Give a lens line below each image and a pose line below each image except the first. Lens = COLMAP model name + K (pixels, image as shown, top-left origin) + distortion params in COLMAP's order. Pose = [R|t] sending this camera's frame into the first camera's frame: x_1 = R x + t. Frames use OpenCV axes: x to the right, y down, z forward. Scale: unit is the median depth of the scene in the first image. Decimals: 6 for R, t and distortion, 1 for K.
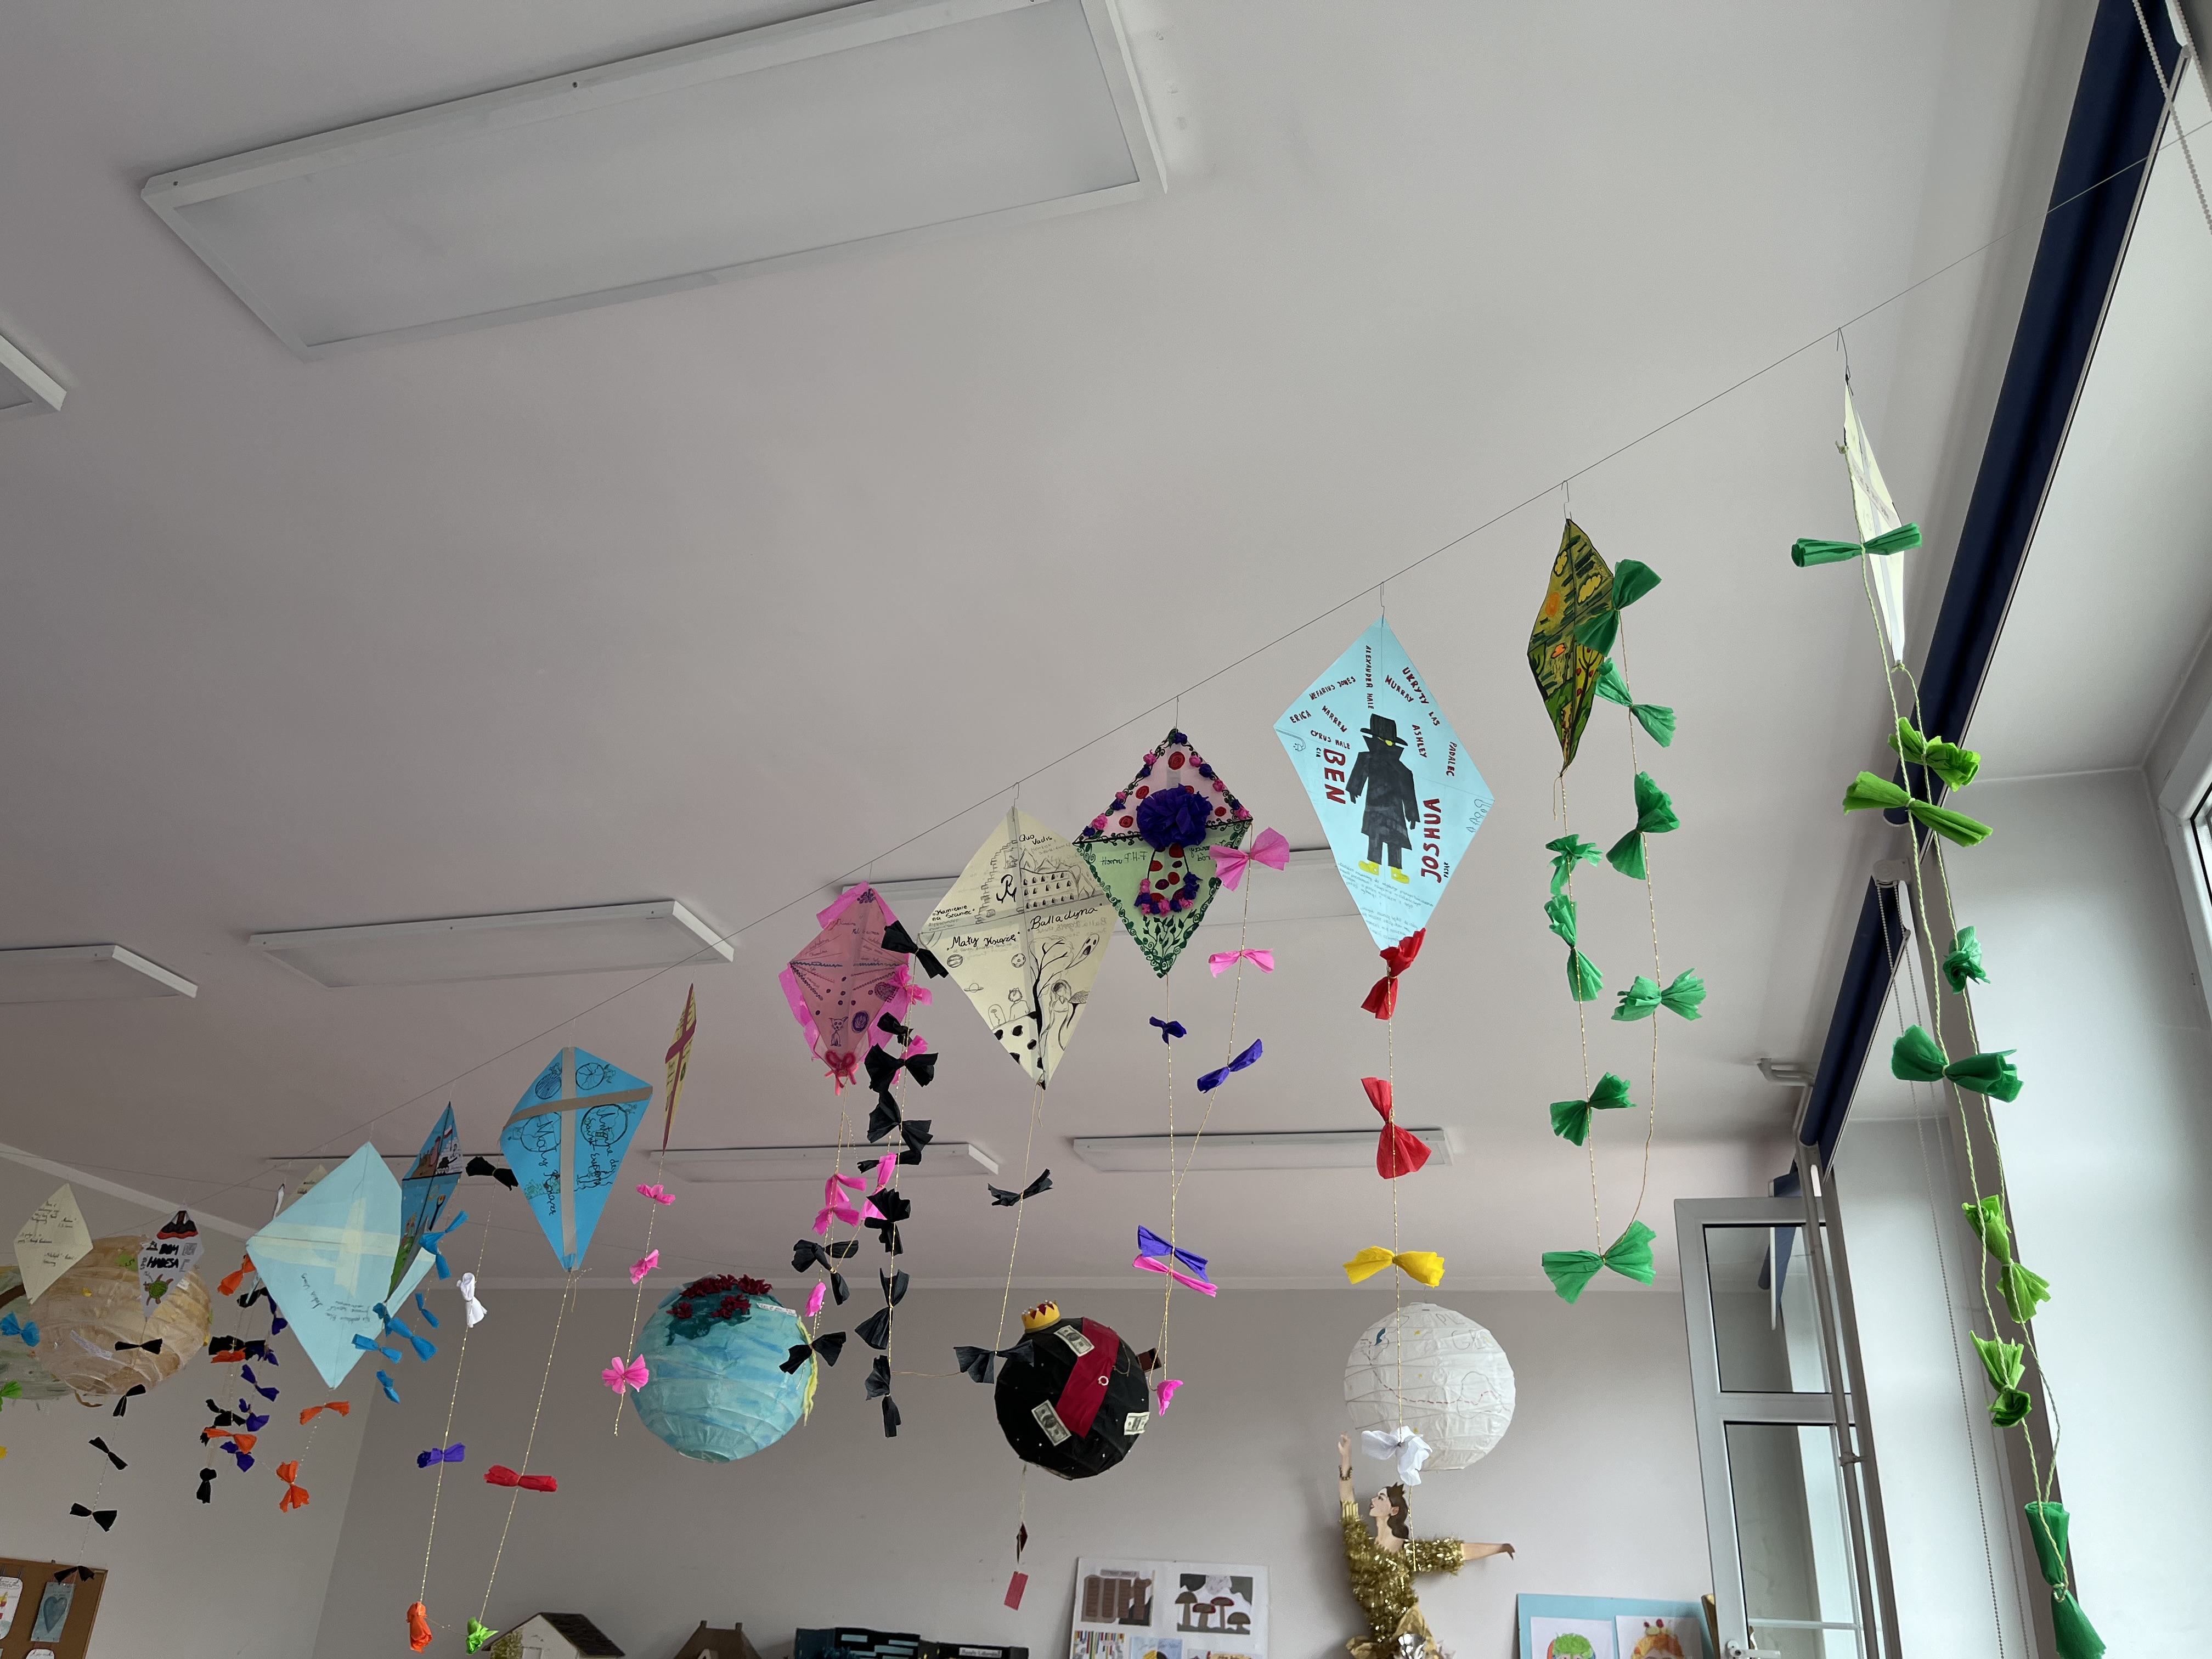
lens RADIAL K [[1669.0, 0, 1103.7], [0, 1669.0, 835.0], [0, 0, 1]] dist [0.030533, -0.055934]
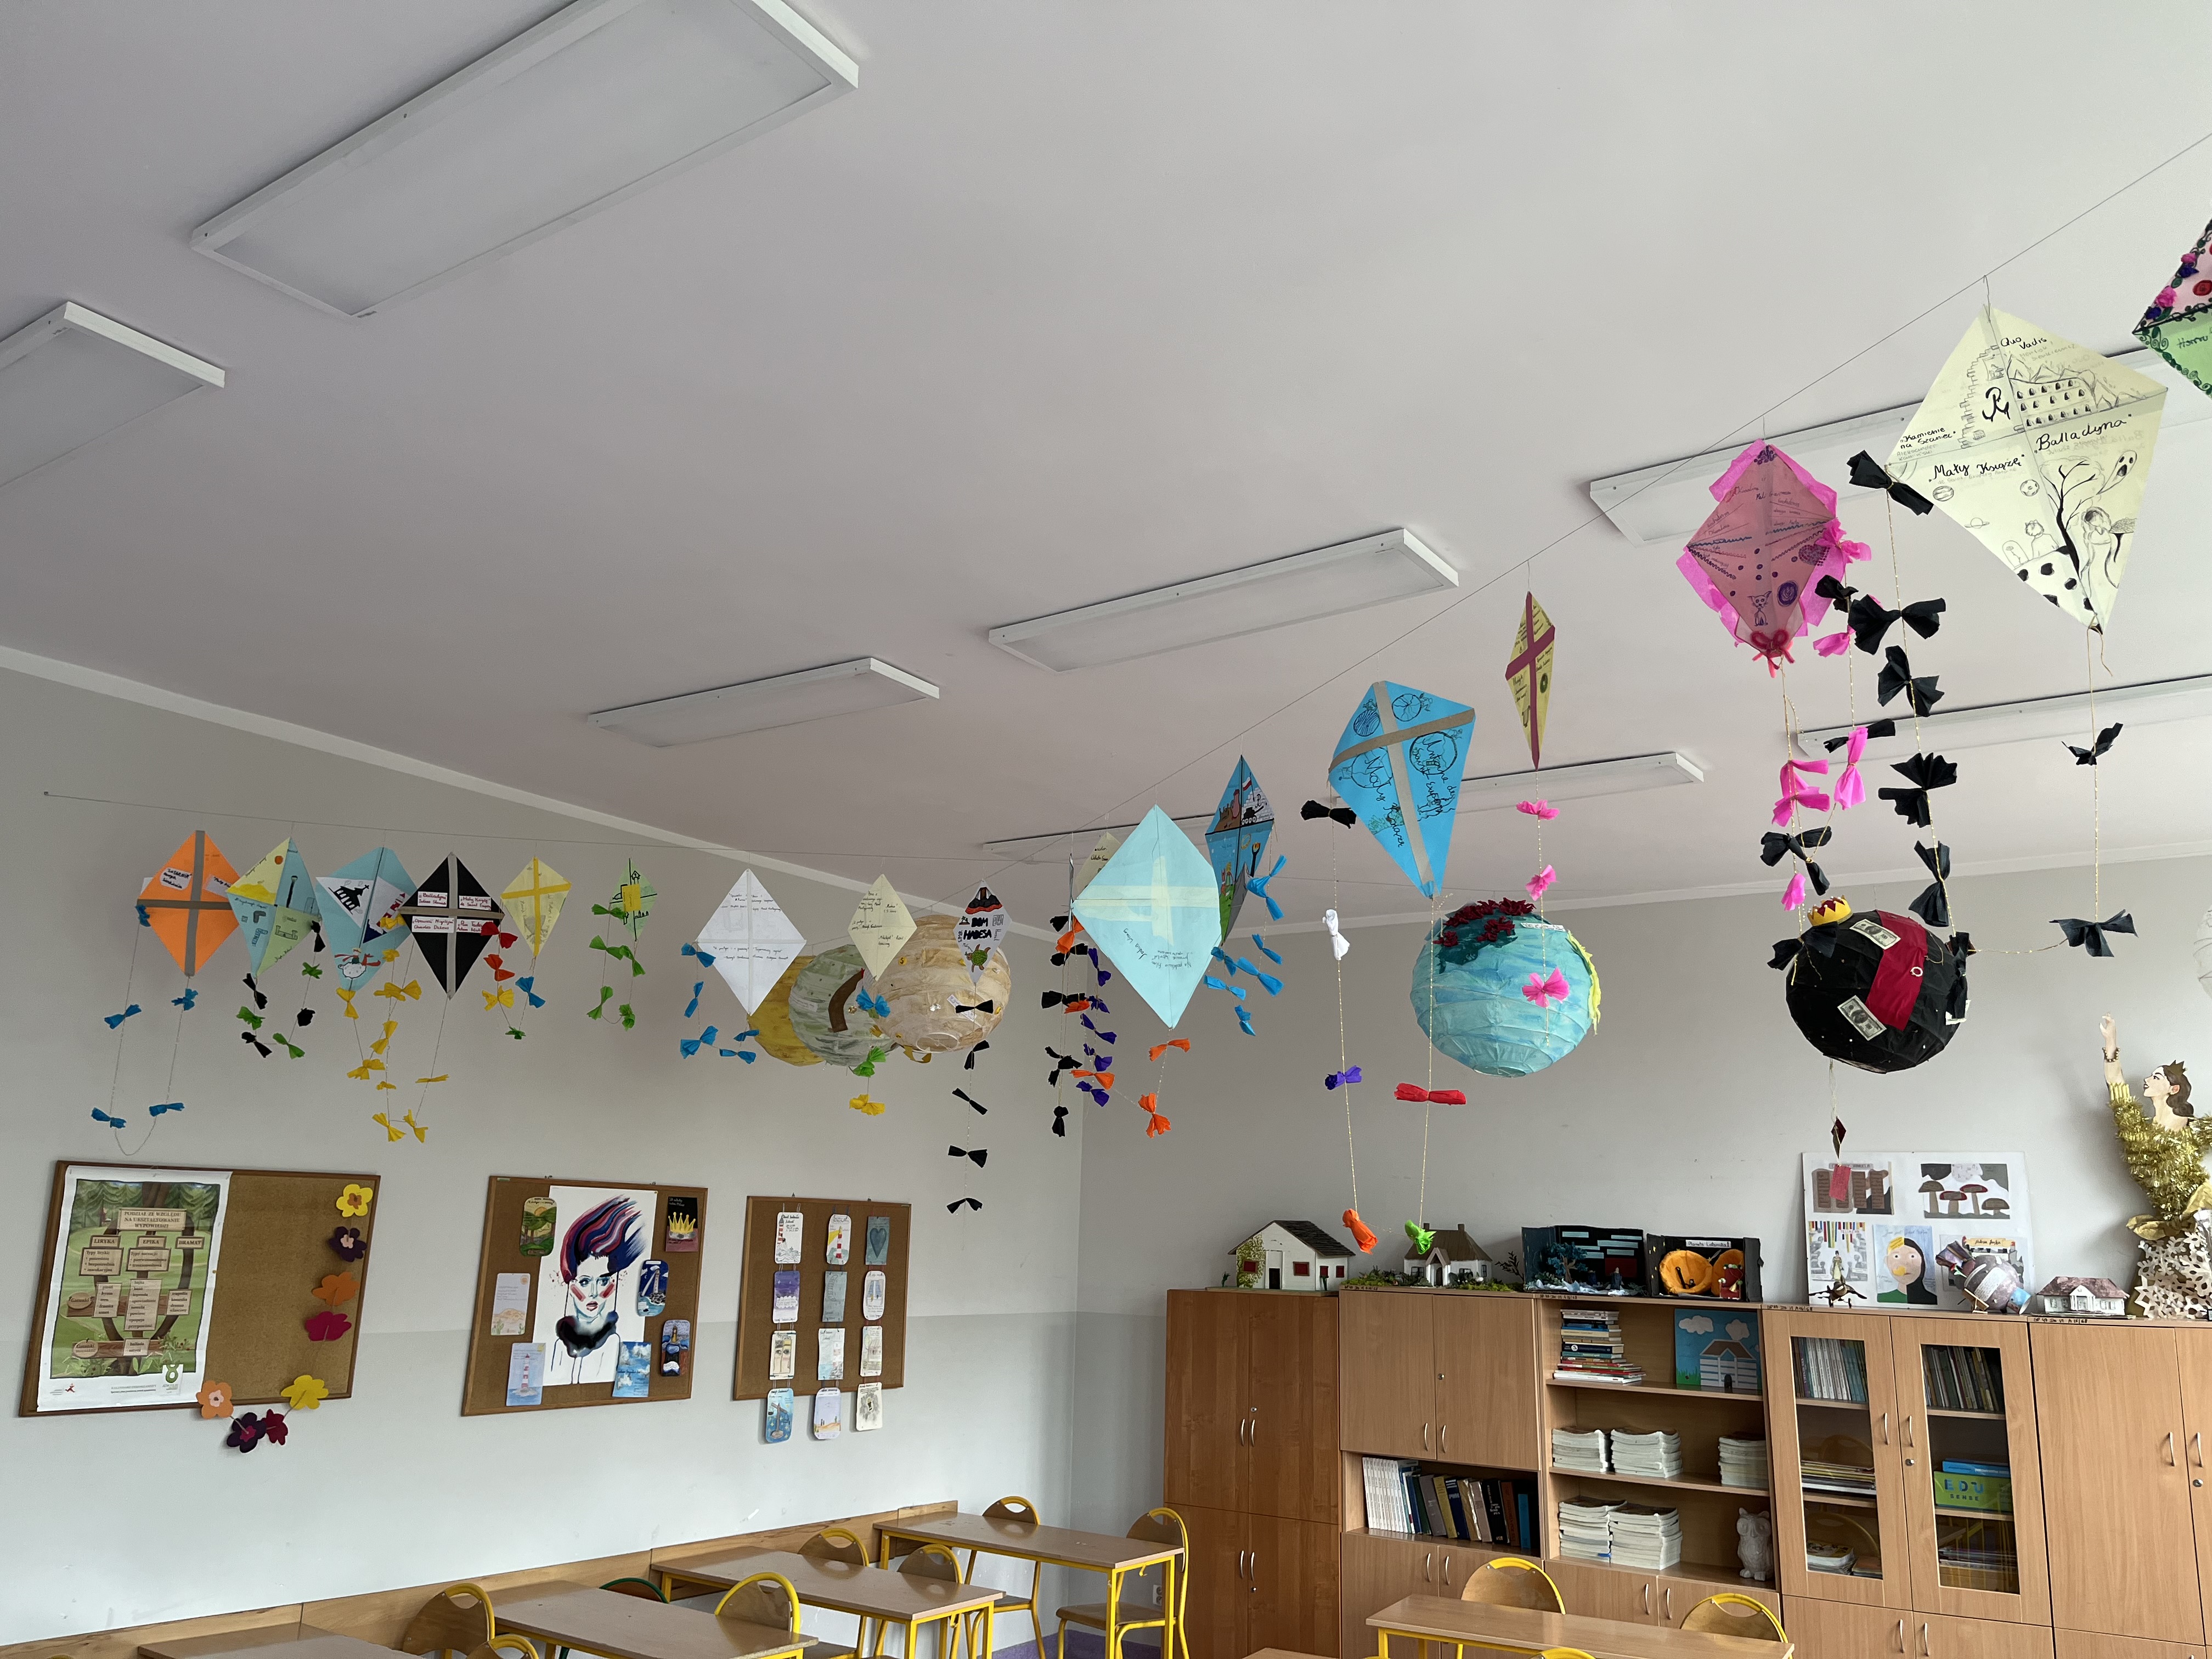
lens RADIAL K [[1669.0, 0, 1110.4], [0, 1669.0, 841.5], [0, 0, 1]] dist [0.030533, -0.055934]
pose [[0.944891, -0.101893, -0.311126, -0.131180], [0.165449, 0.968667, 0.185234, 0.007129], [0.282504, -0.226501, 0.932142, 0.013686]]
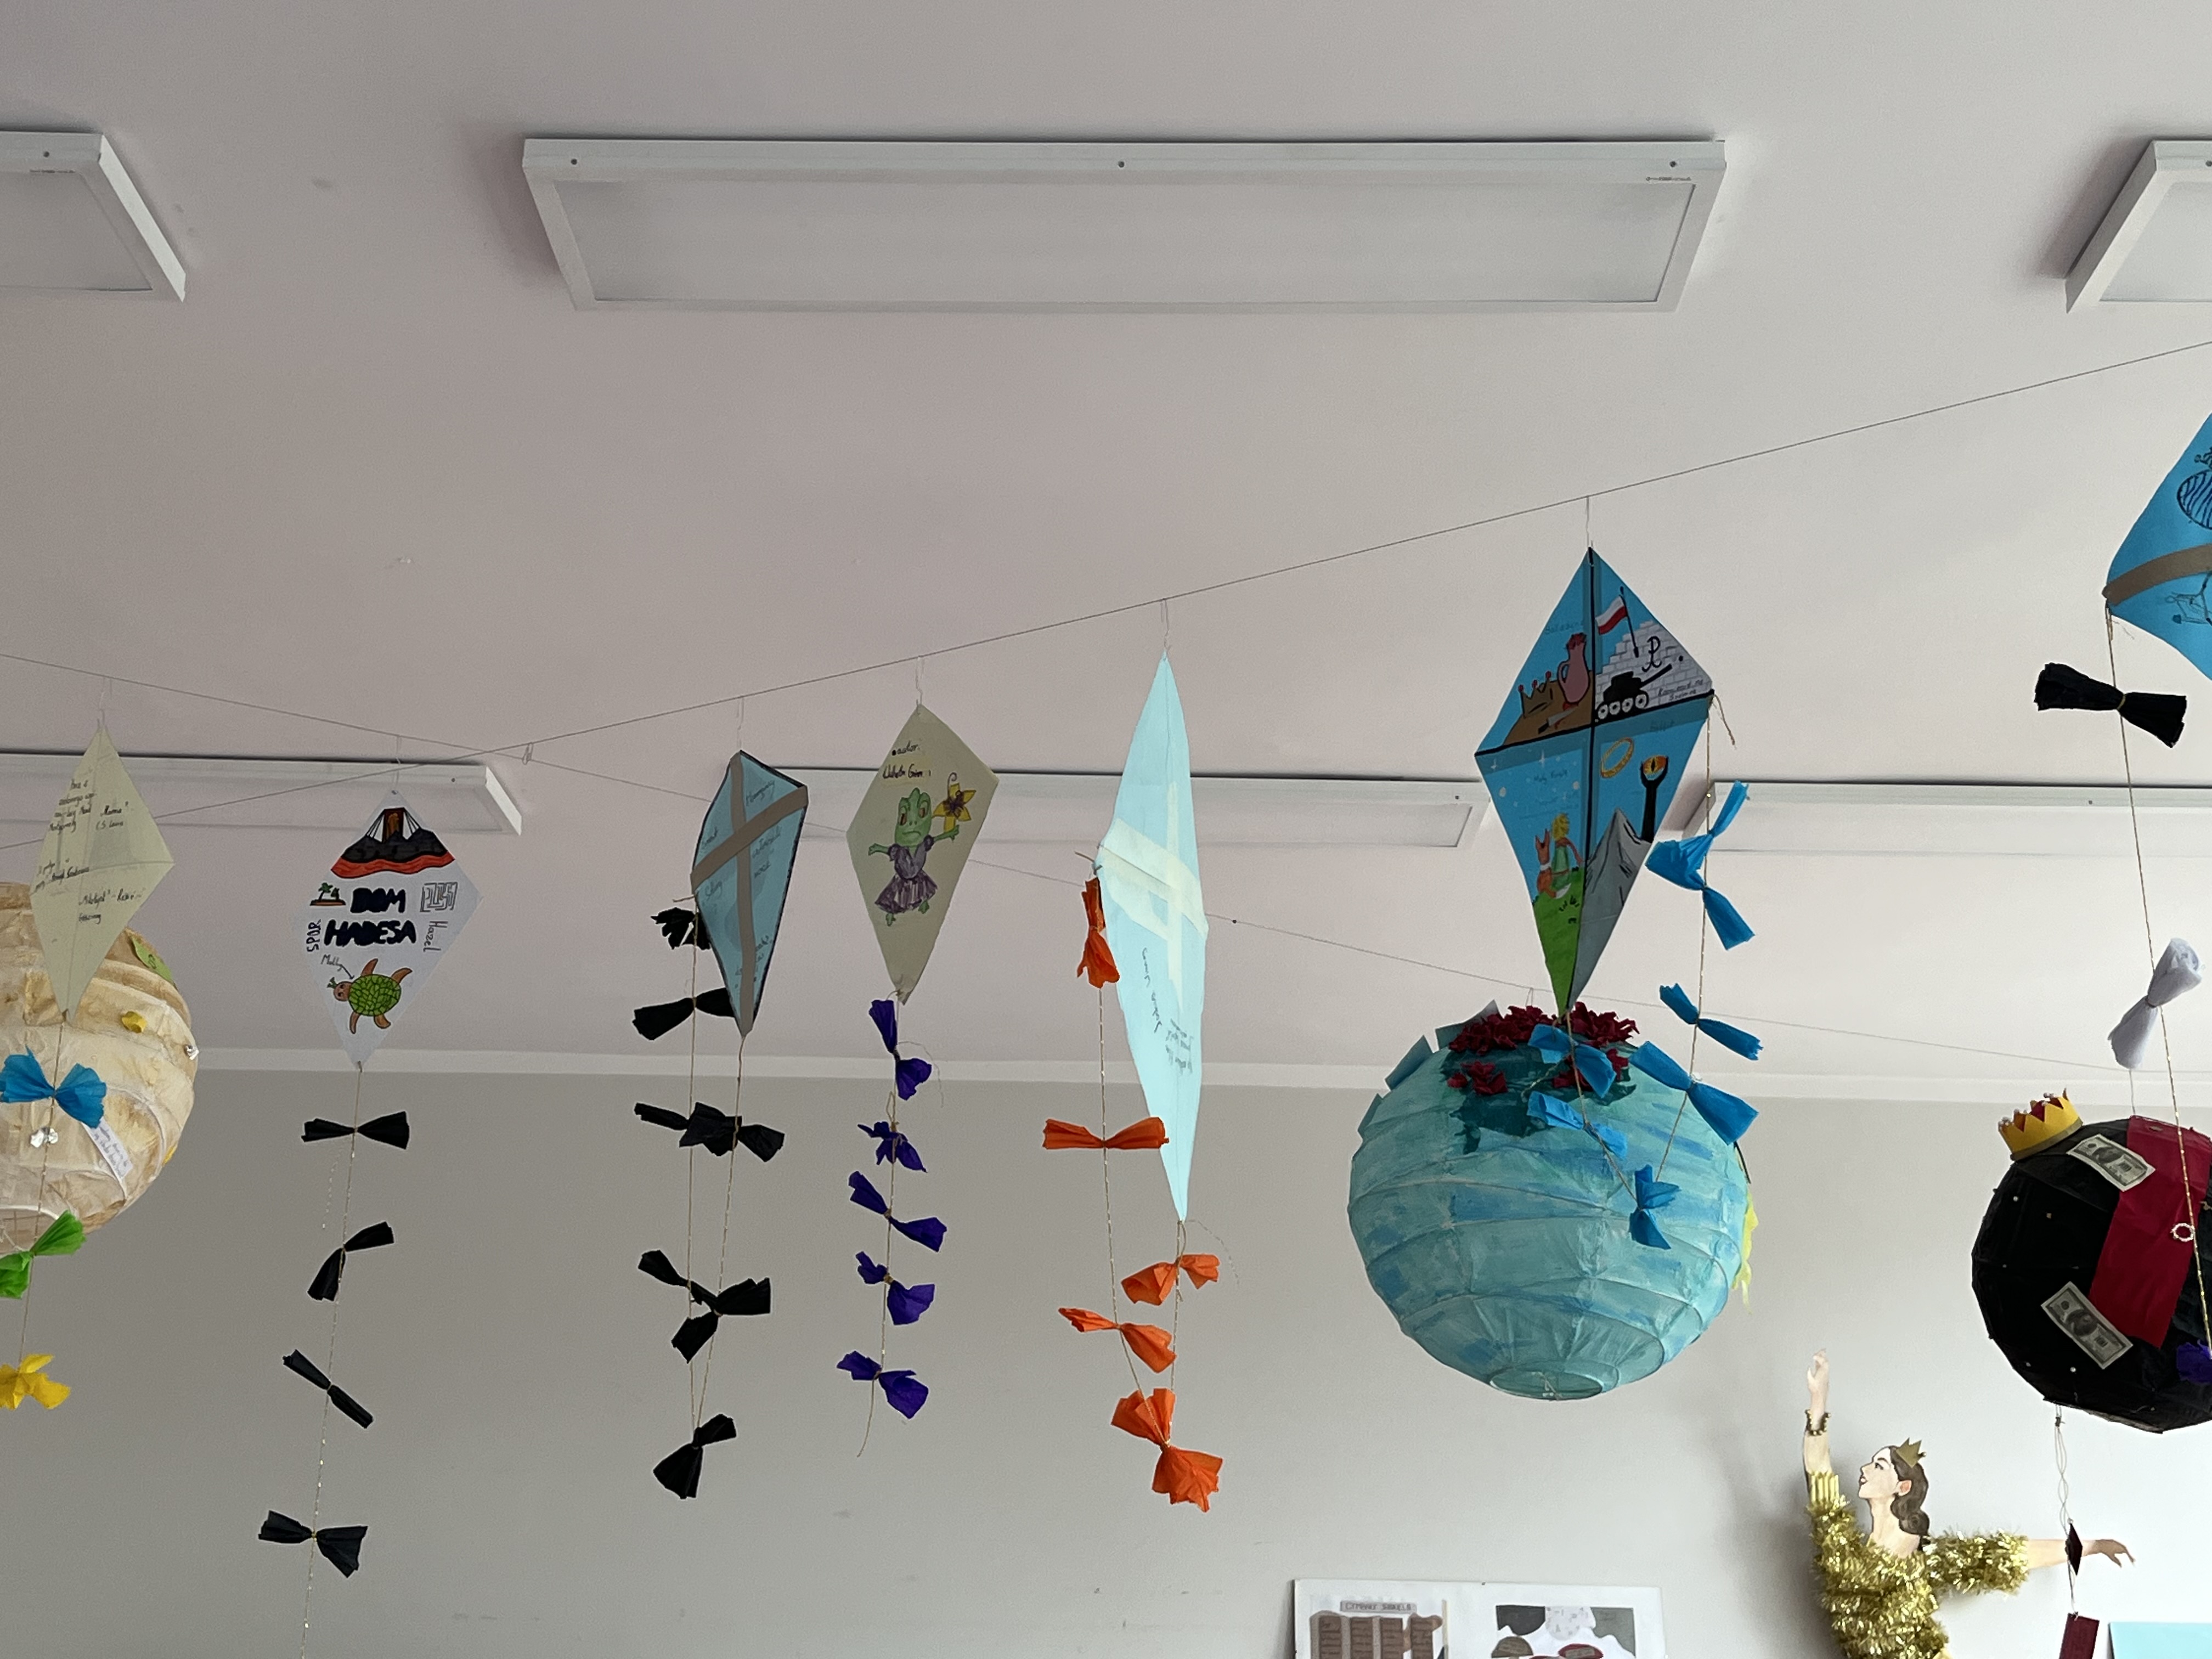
lens RADIAL K [[2974.1, 0, 1114.1], [0, 2974.1, 820.1], [0, 0, 1]] dist [0.040226, 0.000000]
pose [[0.961581, 0.046225, 0.270601, -0.588582], [-0.088421, 0.985343, 0.145883, 0.108811], [-0.259892, -0.164205, 0.951574, 0.275508]]
